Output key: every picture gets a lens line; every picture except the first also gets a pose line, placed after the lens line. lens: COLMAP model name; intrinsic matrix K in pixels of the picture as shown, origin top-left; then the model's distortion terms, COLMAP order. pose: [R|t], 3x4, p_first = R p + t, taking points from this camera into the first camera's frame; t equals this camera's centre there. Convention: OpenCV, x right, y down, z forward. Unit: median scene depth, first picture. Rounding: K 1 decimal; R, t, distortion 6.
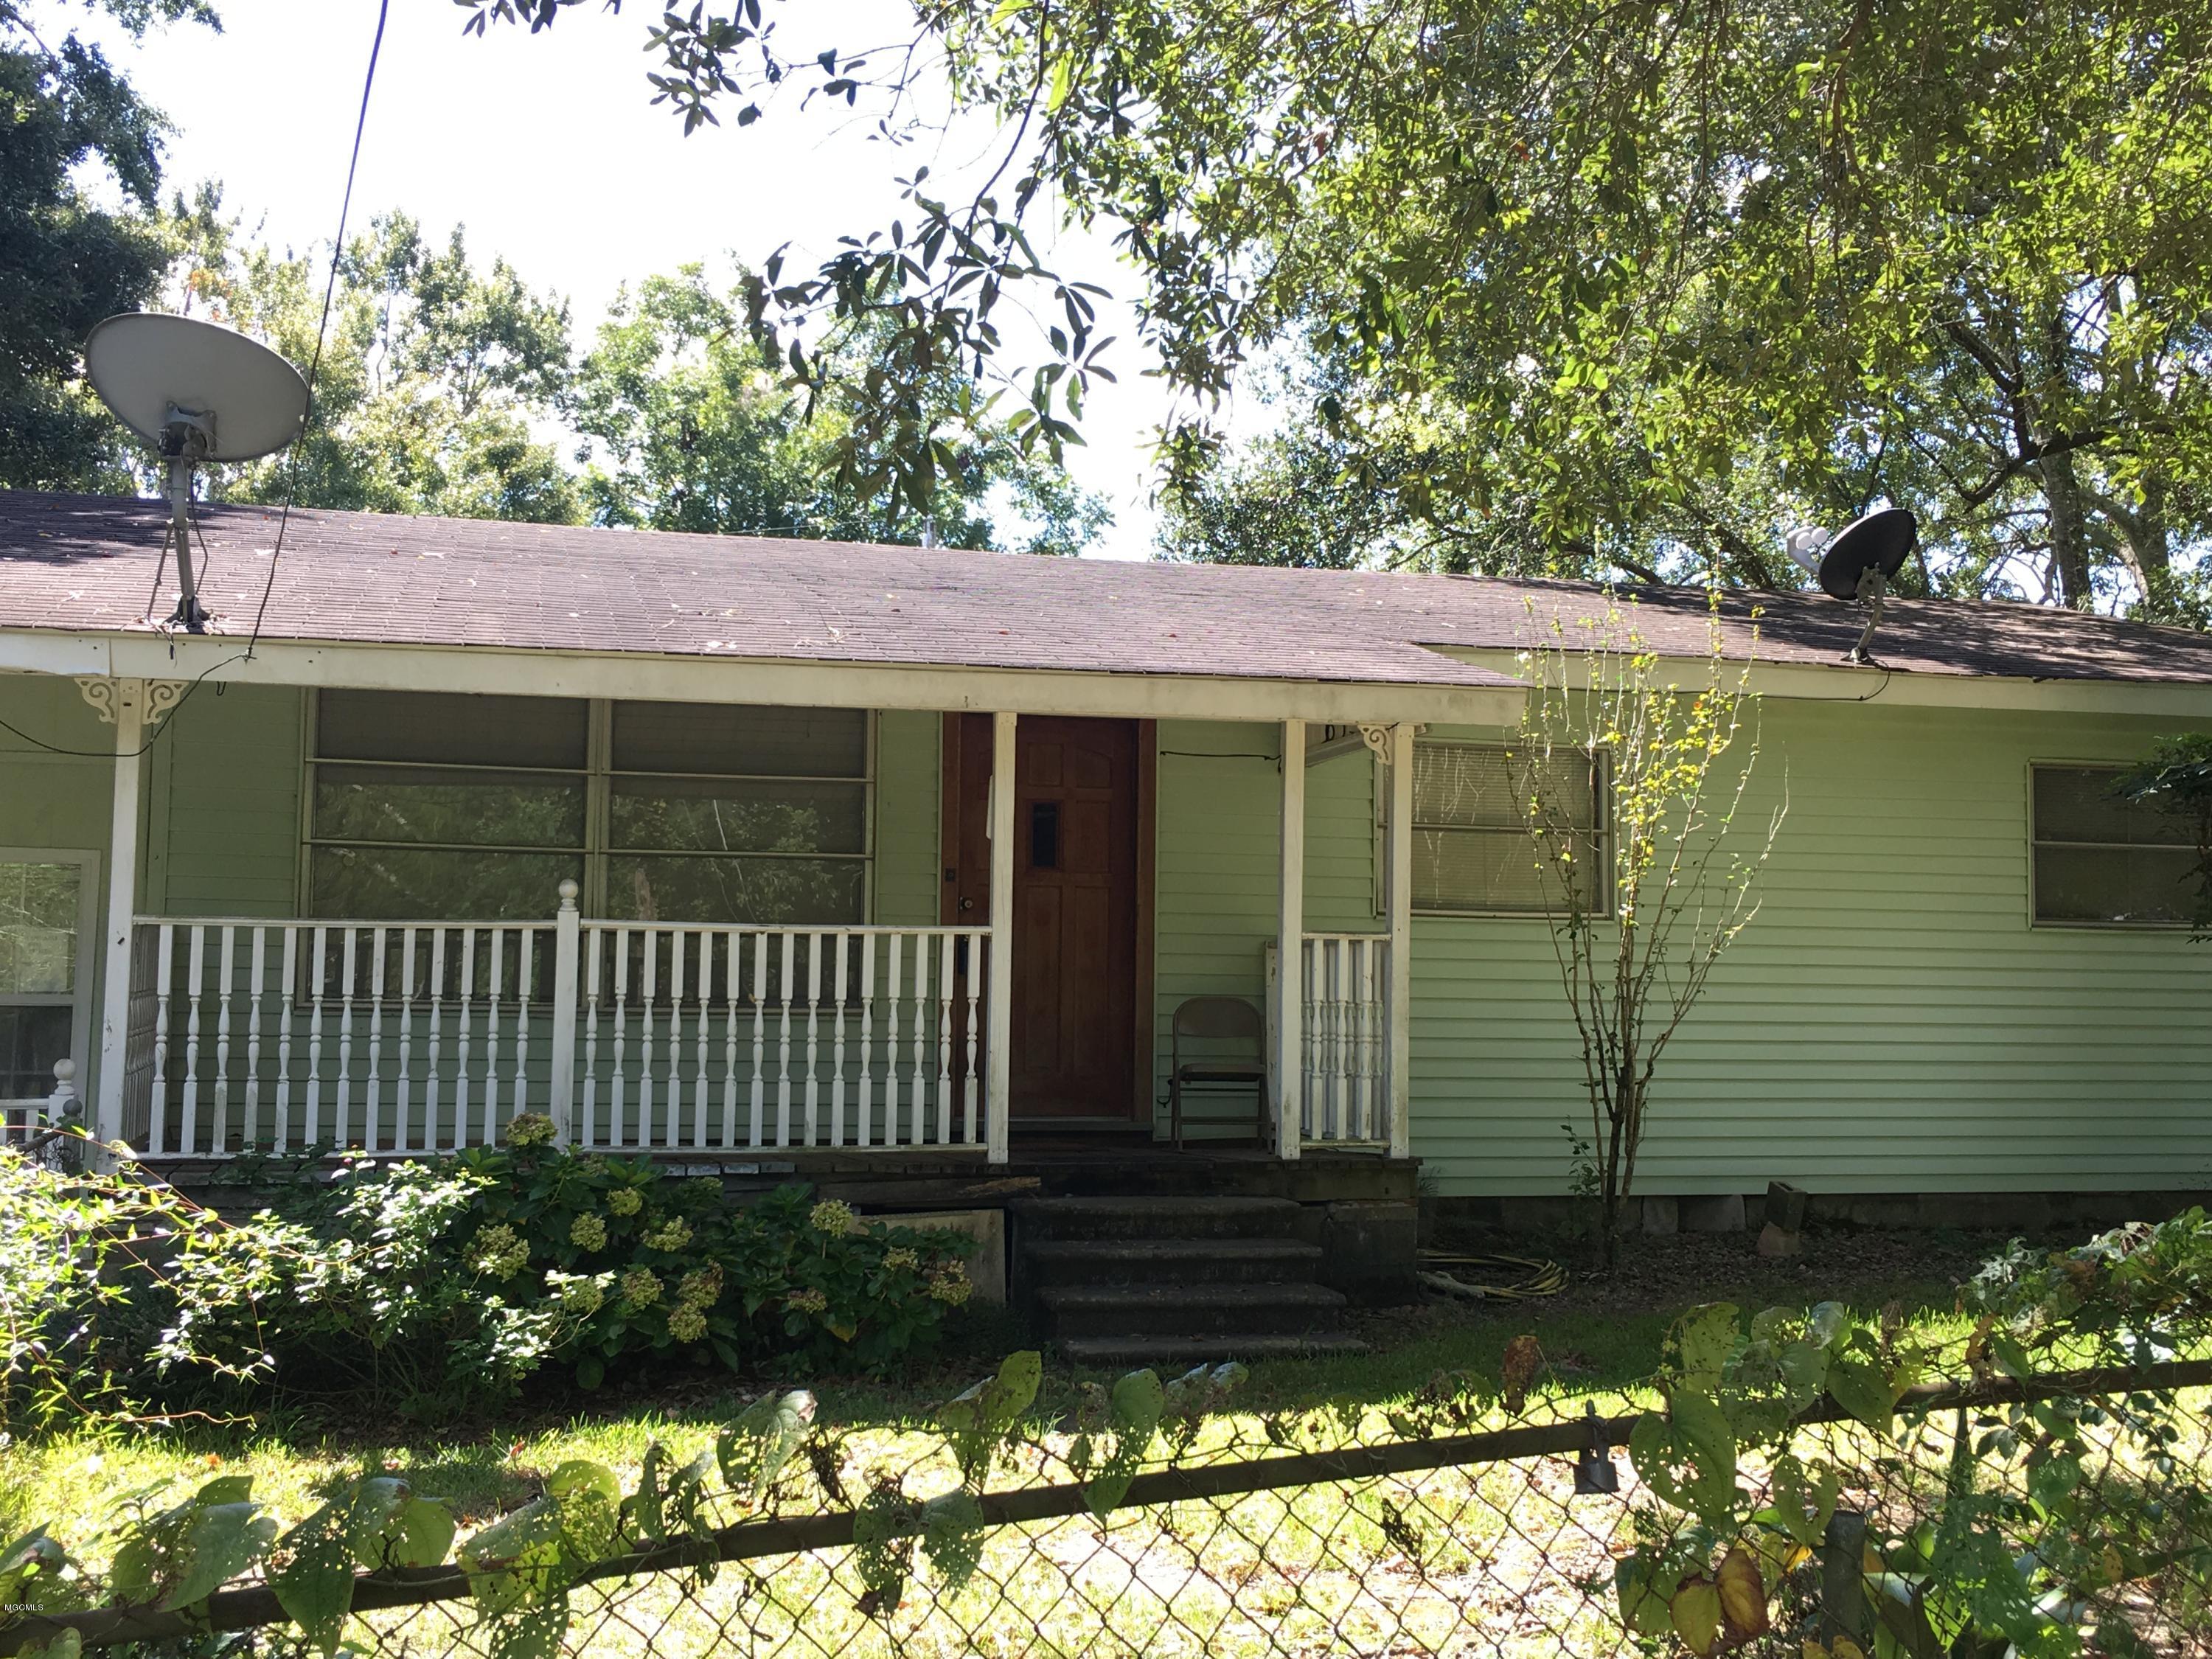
lens RADIAL K [[2451.3, 0, 1106.0], [0, 2451.3, 829.5], [0, 0, 1]] dist [0.002776, 0.009269]
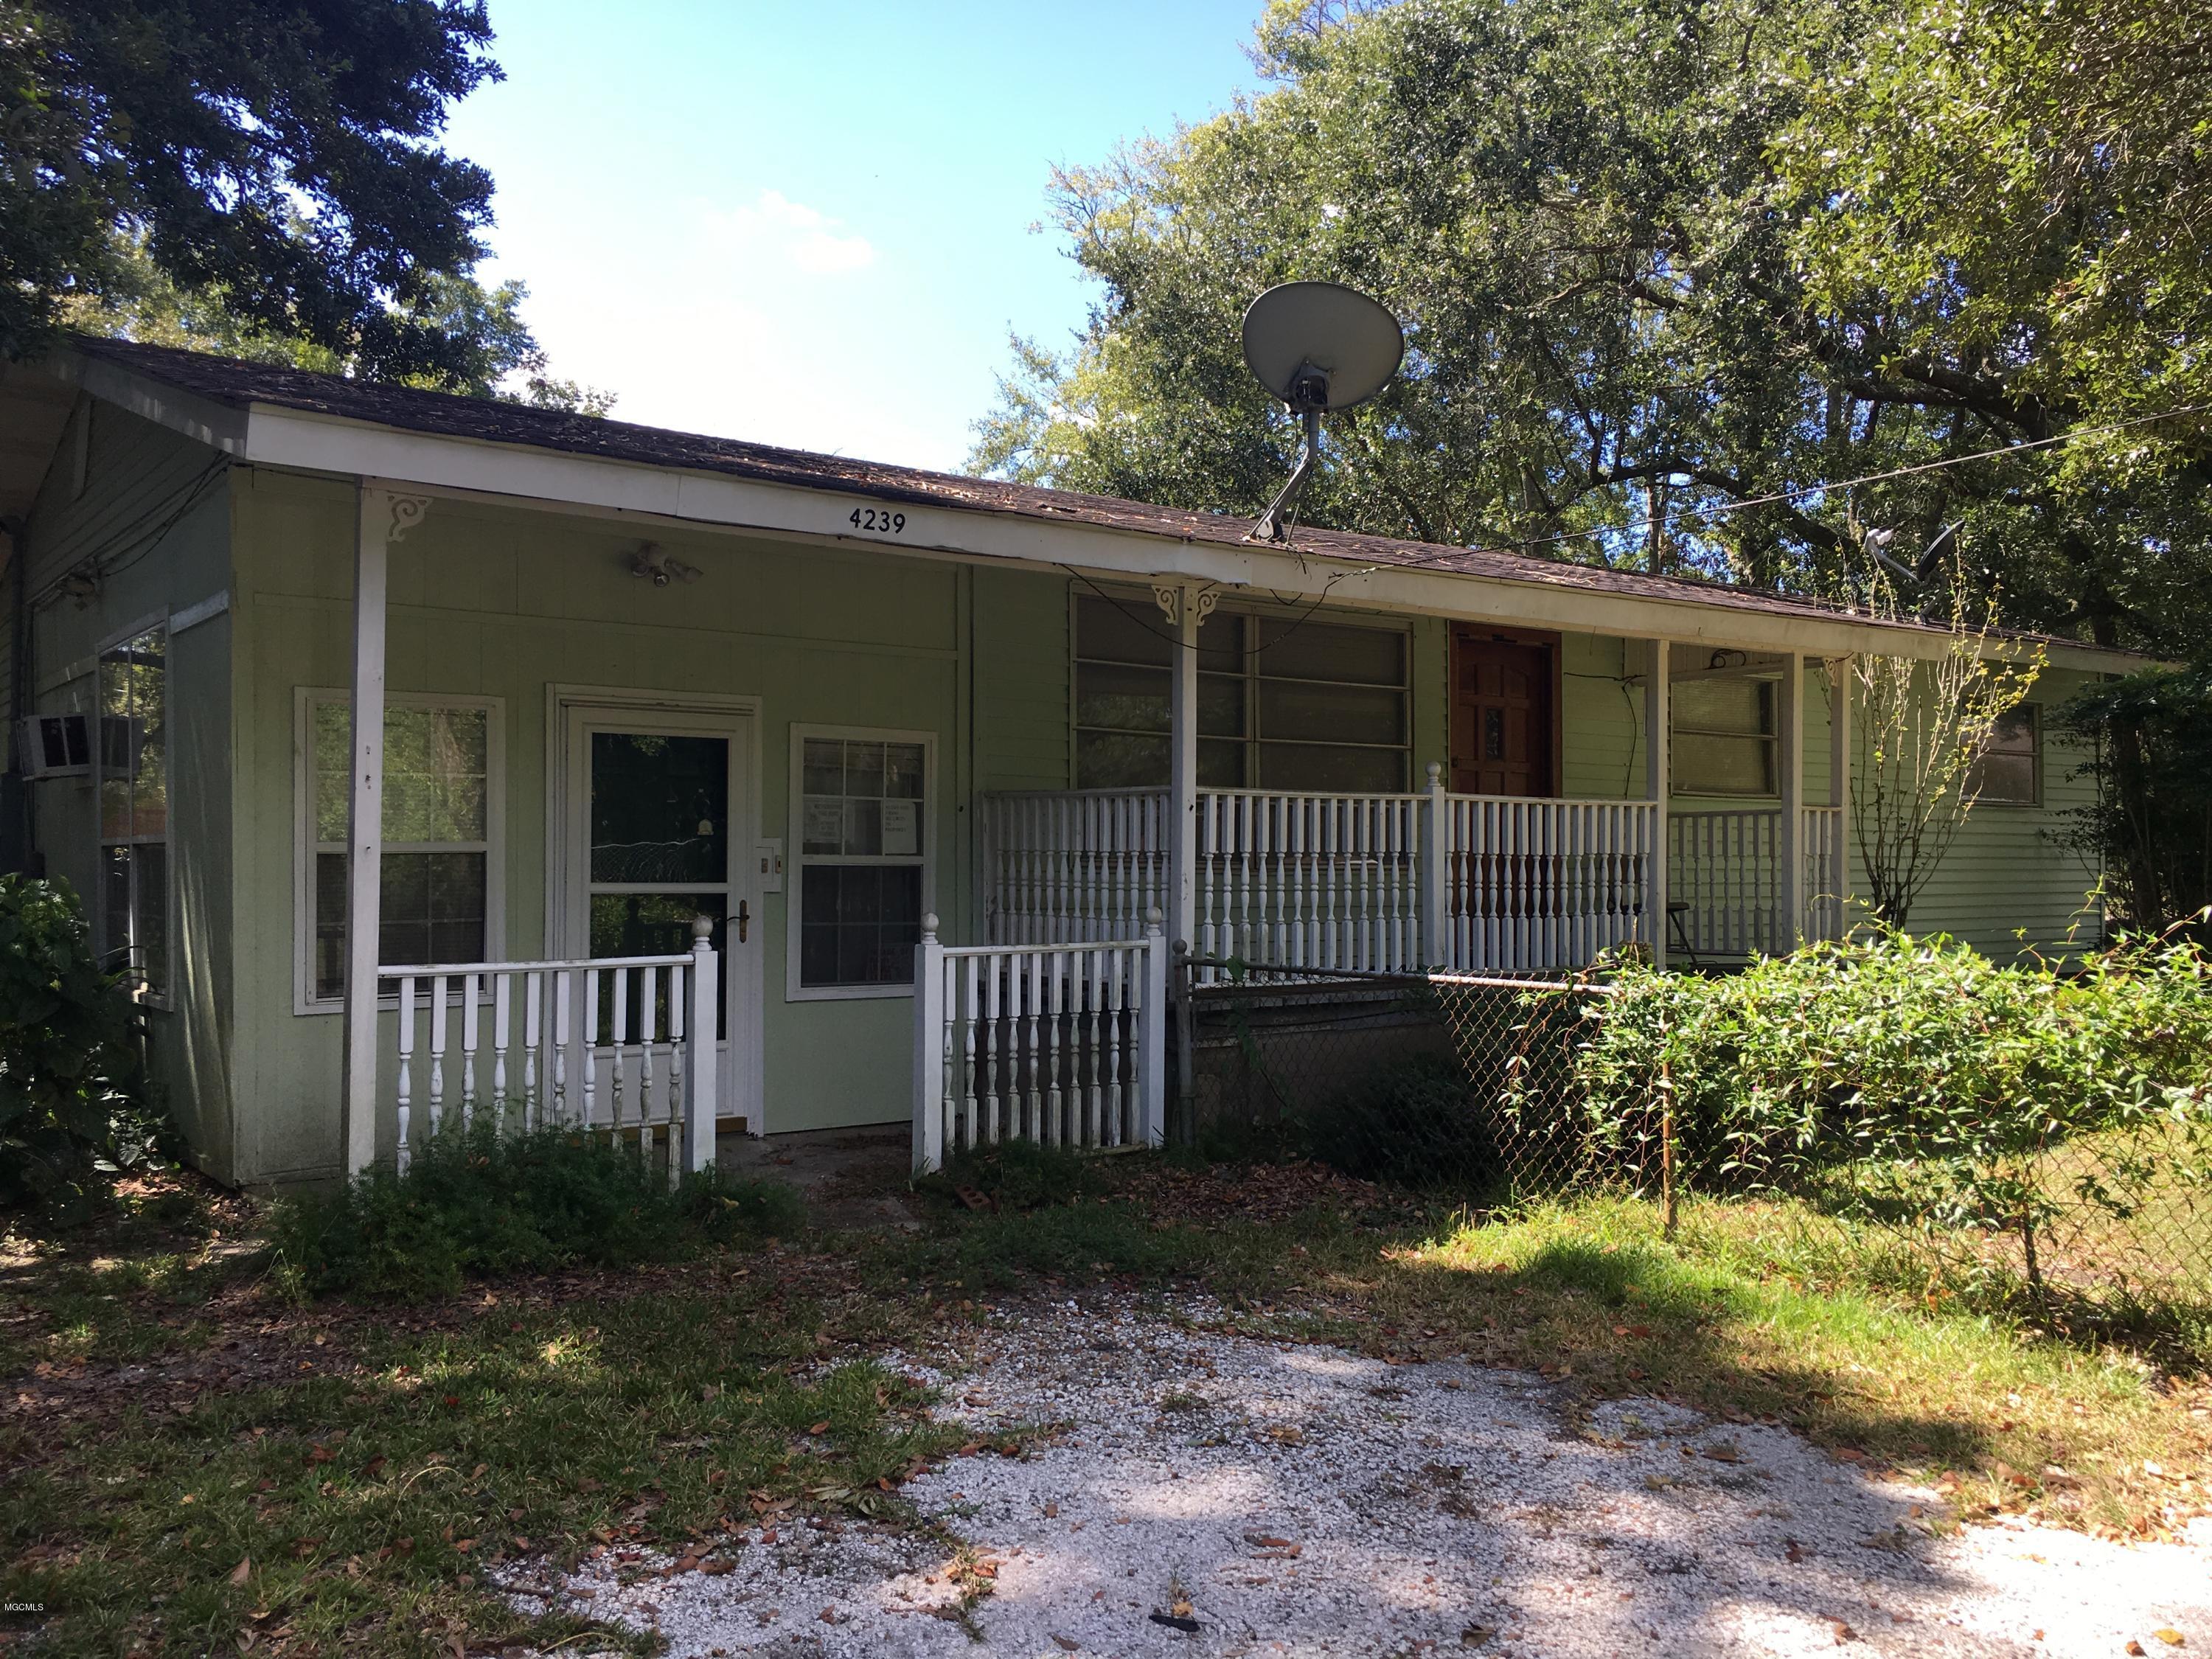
lens RADIAL K [[1885.9, 0, 1106.0], [0, 1885.9, 829.5], [0, 0, 1]] dist [0.067187, -0.083300]
pose [[0.928106, -0.001412, 0.372312, -0.683055], [-0.015859, 0.998935, 0.043322, 0.015081], [-0.371977, -0.046112, 0.927096, 0.143274]]
